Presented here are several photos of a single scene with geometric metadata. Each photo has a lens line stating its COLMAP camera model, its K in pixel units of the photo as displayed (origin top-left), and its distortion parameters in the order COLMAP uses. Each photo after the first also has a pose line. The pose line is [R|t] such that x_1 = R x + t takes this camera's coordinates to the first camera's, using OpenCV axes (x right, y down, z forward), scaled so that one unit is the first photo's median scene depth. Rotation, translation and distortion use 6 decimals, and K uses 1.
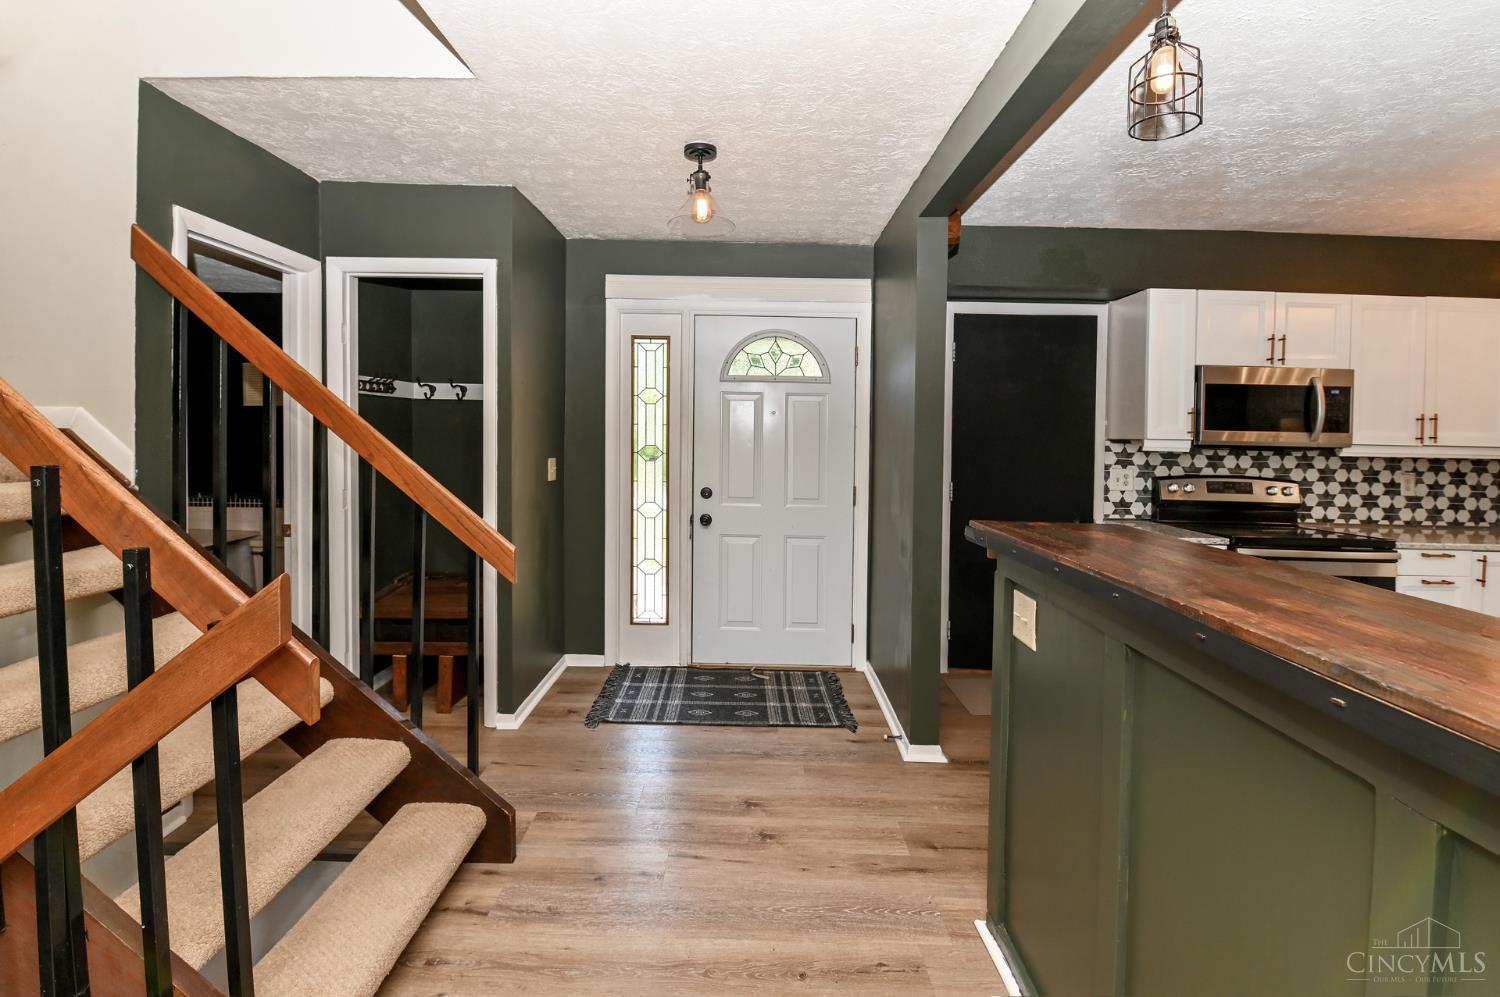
lens RADIAL K [[666.3, 0, 751.5], [0, 666.3, 453.4], [0, 0, 1]] dist [-0.001056, -0.004686]
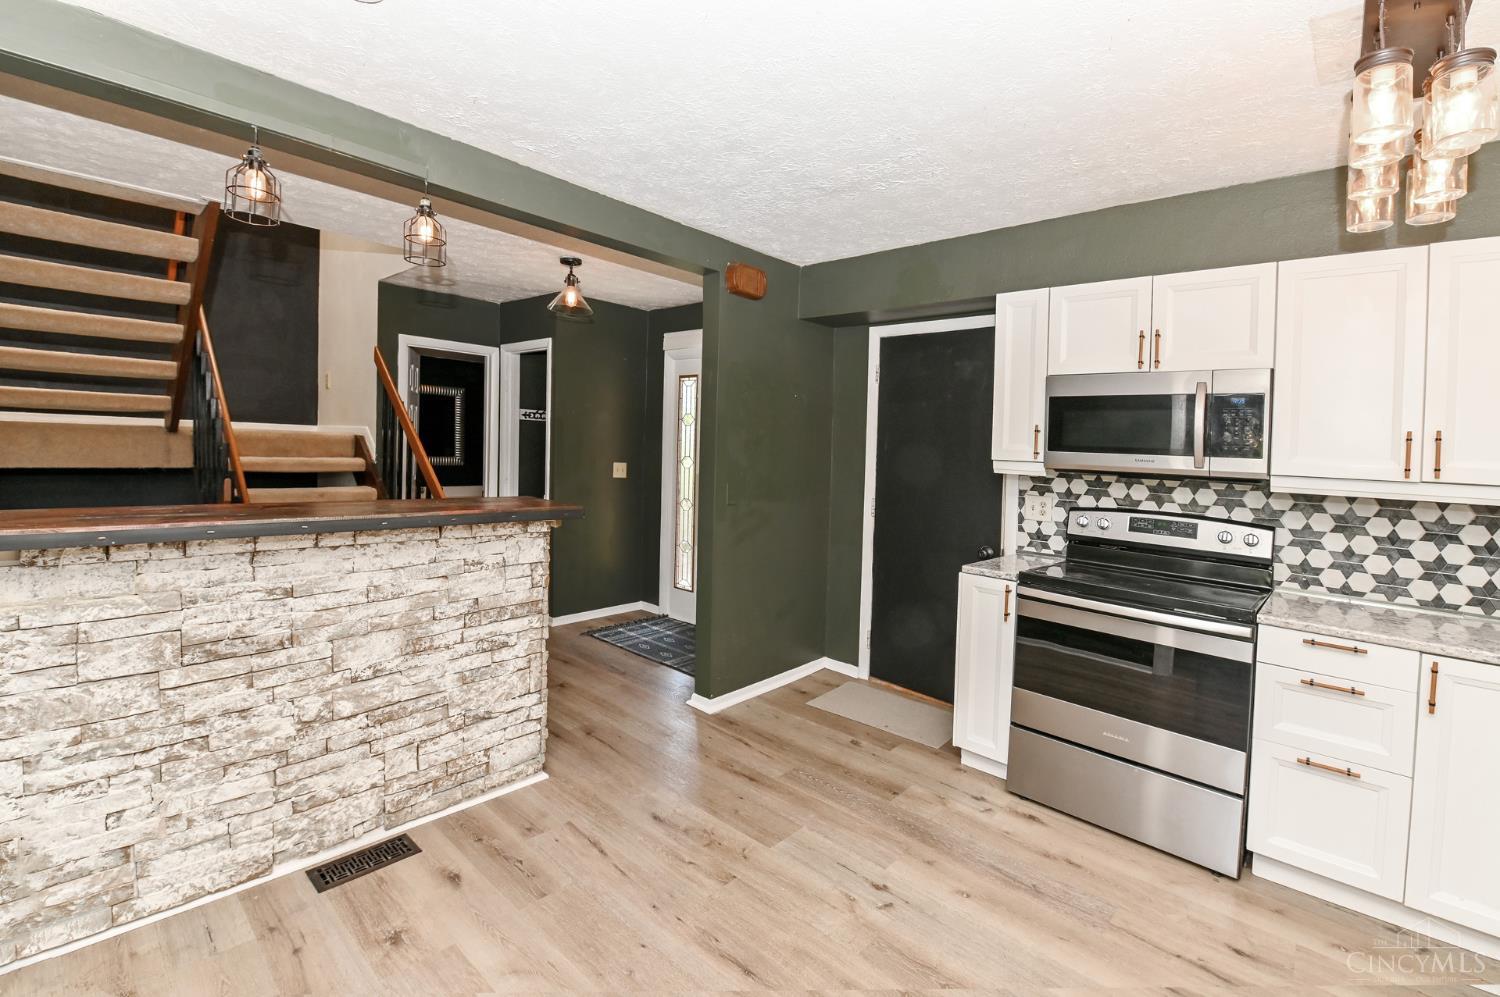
lens RADIAL K [[666.3, 0, 779.9], [0, 666.3, 477.5], [0, 0, 1]] dist [-0.001056, -0.004686]
pose [[0.750299, 0.043565, -0.659661, 0.974620], [-0.047321, 0.998806, 0.012140, 0.005052], [0.659403, 0.022108, 0.751465, 0.127754]]
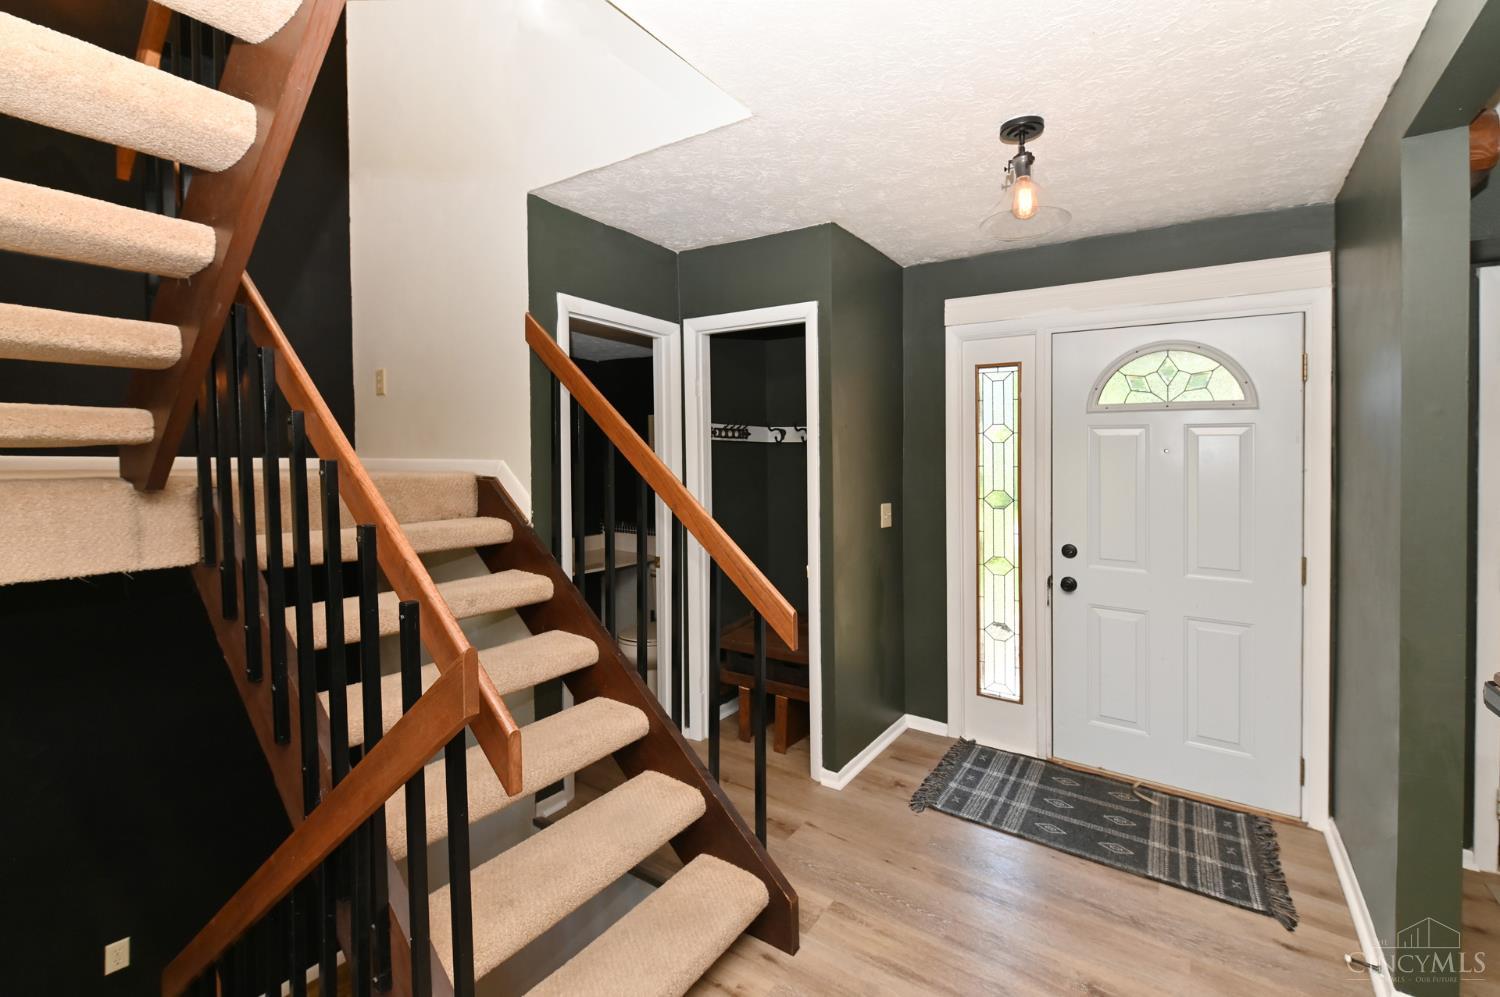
lens RADIAL K [[666.3, 0, 750.5], [0, 666.3, 468.0], [0, 0, 1]] dist [-0.001056, -0.004686]
pose [[0.832197, -0.000978, -0.554480, 0.063973], [-0.011779, 0.999742, -0.019441, -0.023154], [0.554355, 0.022710, 0.831970, 0.122418]]
